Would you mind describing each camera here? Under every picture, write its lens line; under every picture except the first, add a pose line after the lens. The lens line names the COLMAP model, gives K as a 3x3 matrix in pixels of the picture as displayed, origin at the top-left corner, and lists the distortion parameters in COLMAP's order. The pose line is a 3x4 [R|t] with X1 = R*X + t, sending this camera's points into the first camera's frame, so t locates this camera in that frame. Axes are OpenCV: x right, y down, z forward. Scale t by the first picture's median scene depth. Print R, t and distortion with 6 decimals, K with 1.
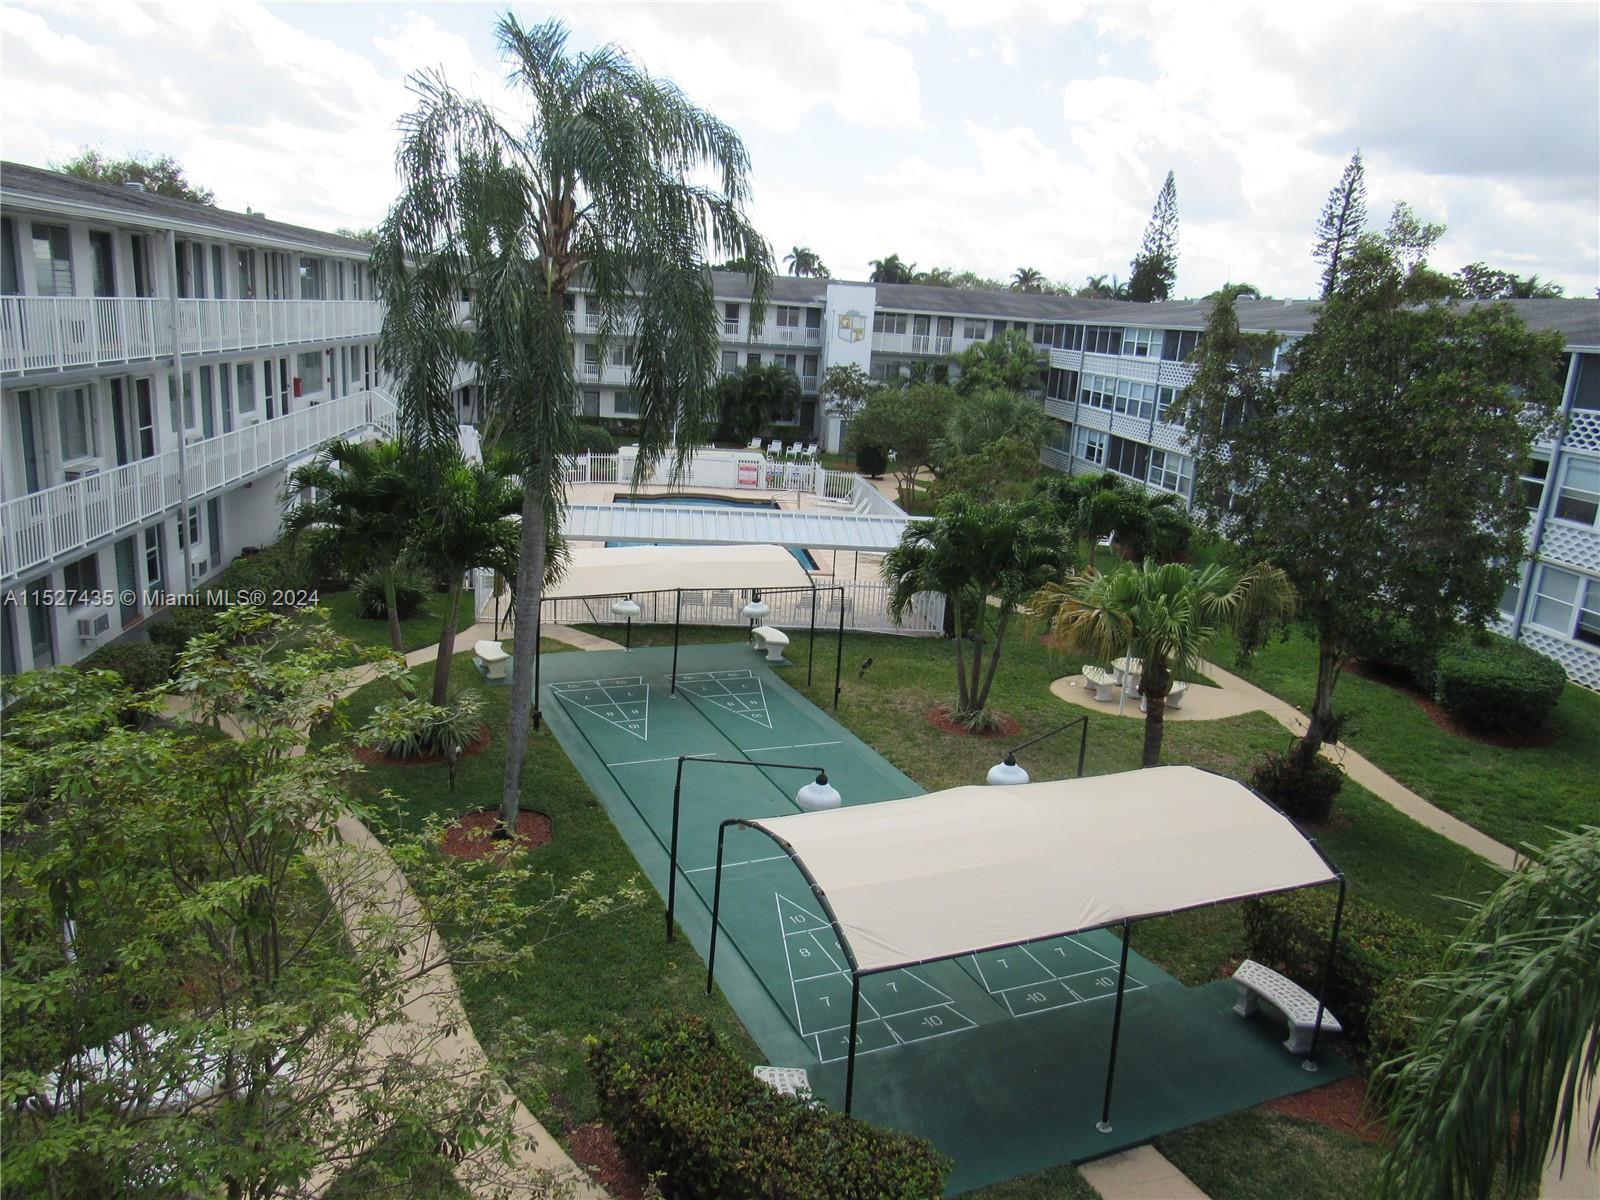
lens RADIAL K [[1148.0, 0, 773.3], [0, 1148.0, 594.8], [0, 0, 1]] dist [-0.035050, 0.021095]
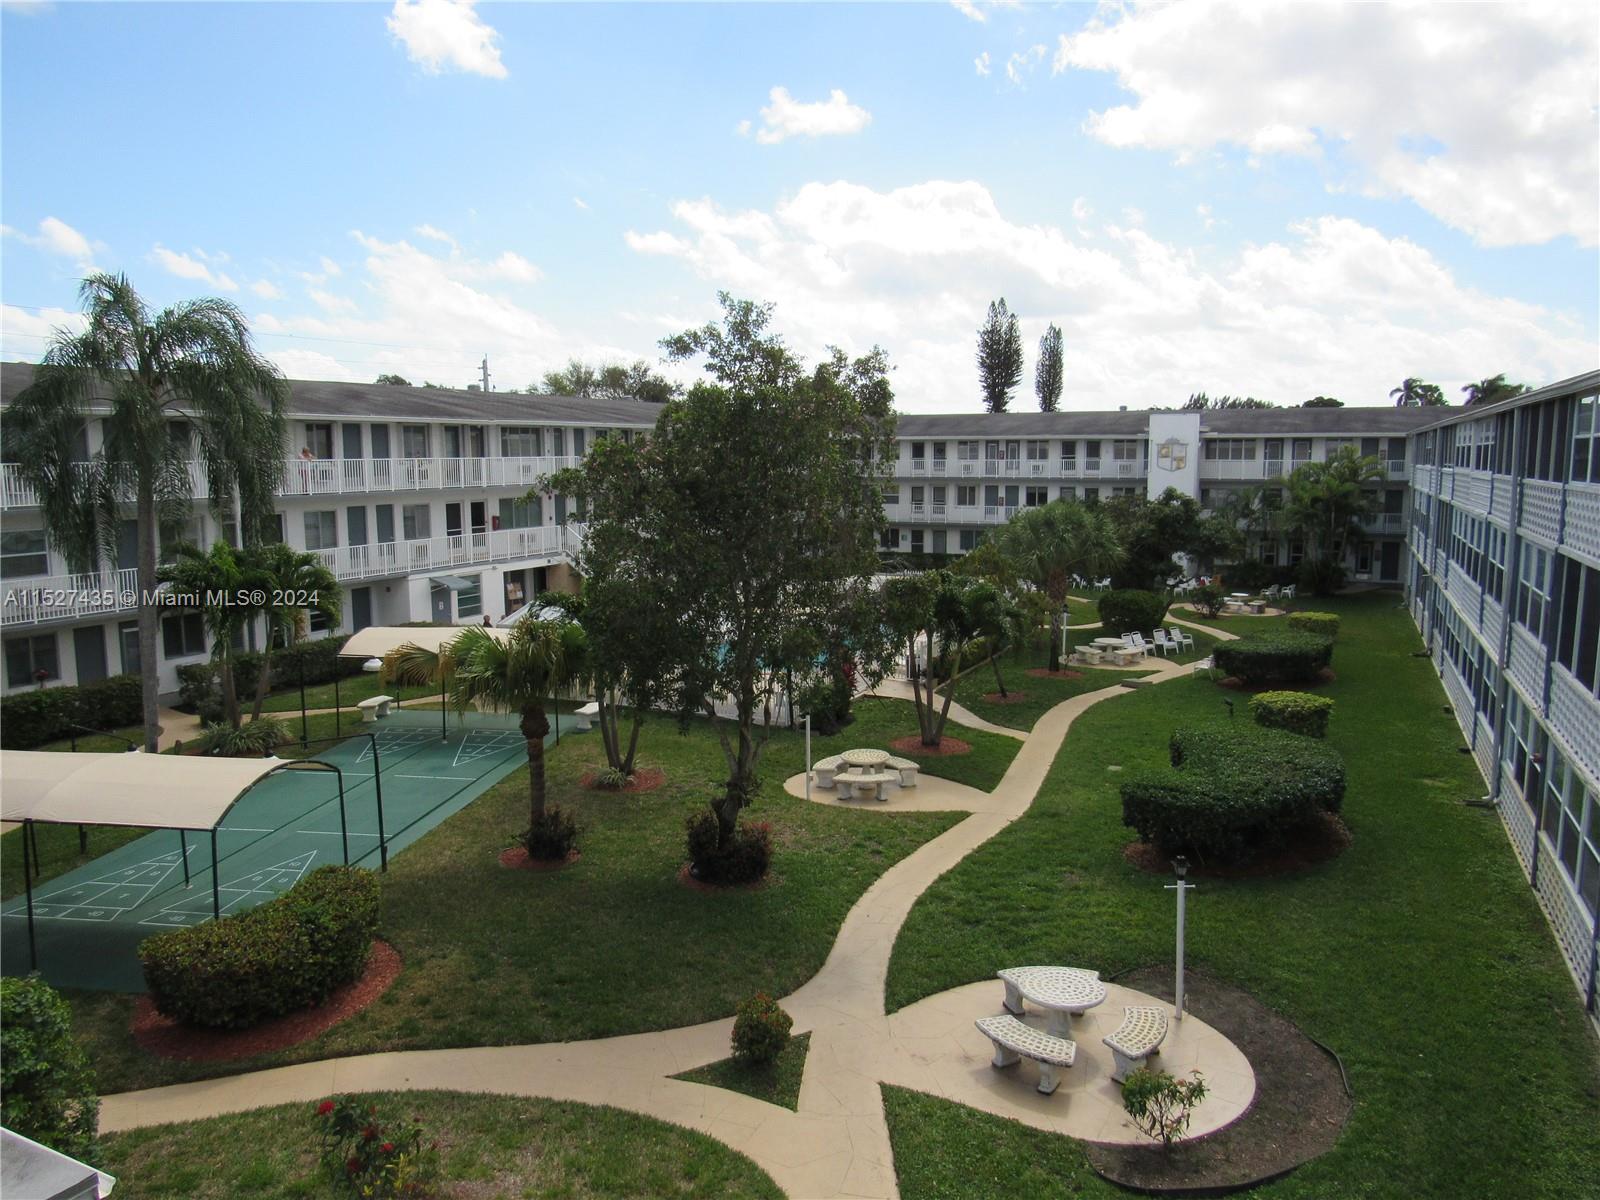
lens RADIAL K [[1148.0, 0, 805.7], [0, 1148.0, 602.0], [0, 0, 1]] dist [-0.035050, 0.021095]
pose [[0.861020, -0.000303, -0.508571, 0.413444], [-0.063606, 0.992084, -0.108276, 0.019857], [0.504578, 0.125576, 0.854185, 0.042802]]
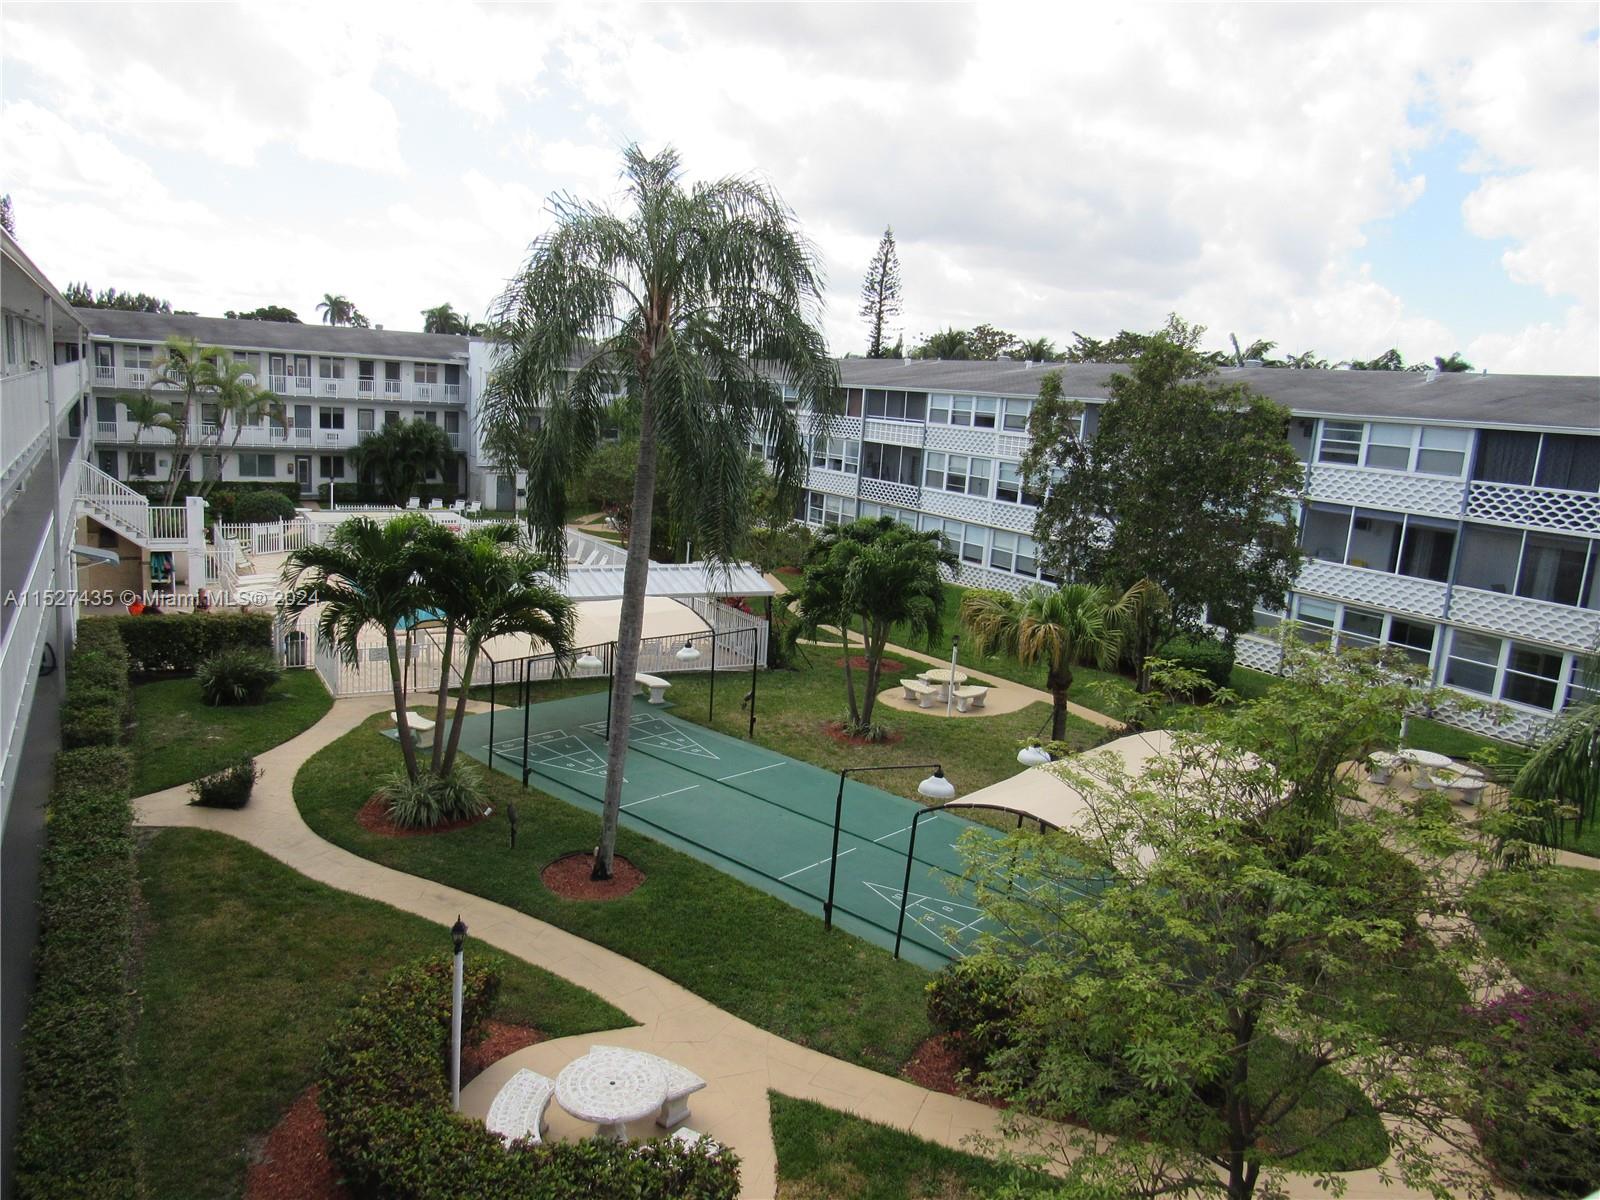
lens RADIAL K [[1148.0, 0, 778.2], [0, 1148.0, 598.9], [0, 0, 1]] dist [-0.035050, 0.021095]
pose [[0.919217, -0.075003, 0.386542, -0.152494], [0.089504, 0.995793, -0.019626, -0.004251], [-0.383443, 0.052637, 0.922063, -0.018715]]
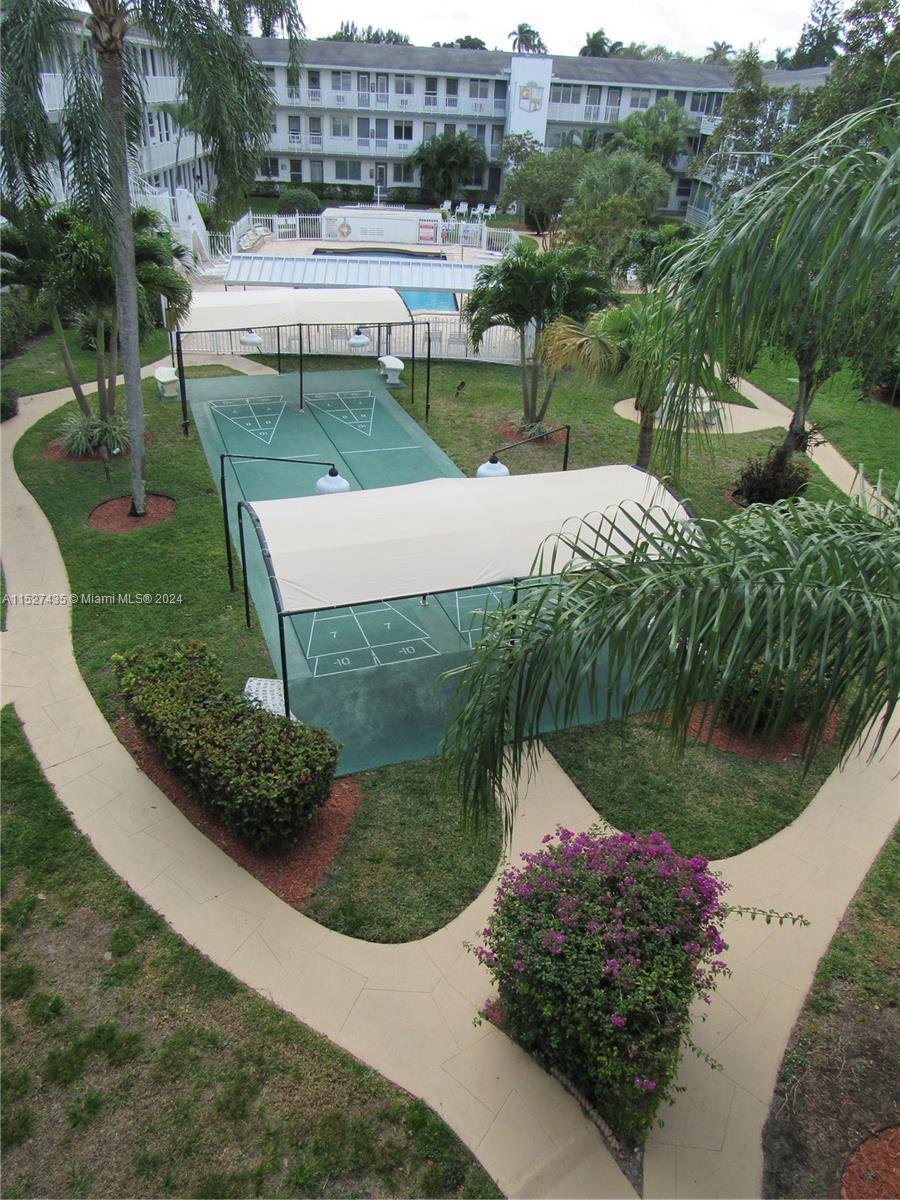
lens RADIAL K [[861.0, 0, 449.7], [0, 861.0, 602.9], [0, 0, 1]] dist [-0.035050, 0.021095]
pose [[0.998274, 0.018334, -0.055802, 0.061330], [-0.000985, 0.955130, 0.296186, 0.003792], [0.058729, -0.295620, 0.953499, 0.010406]]
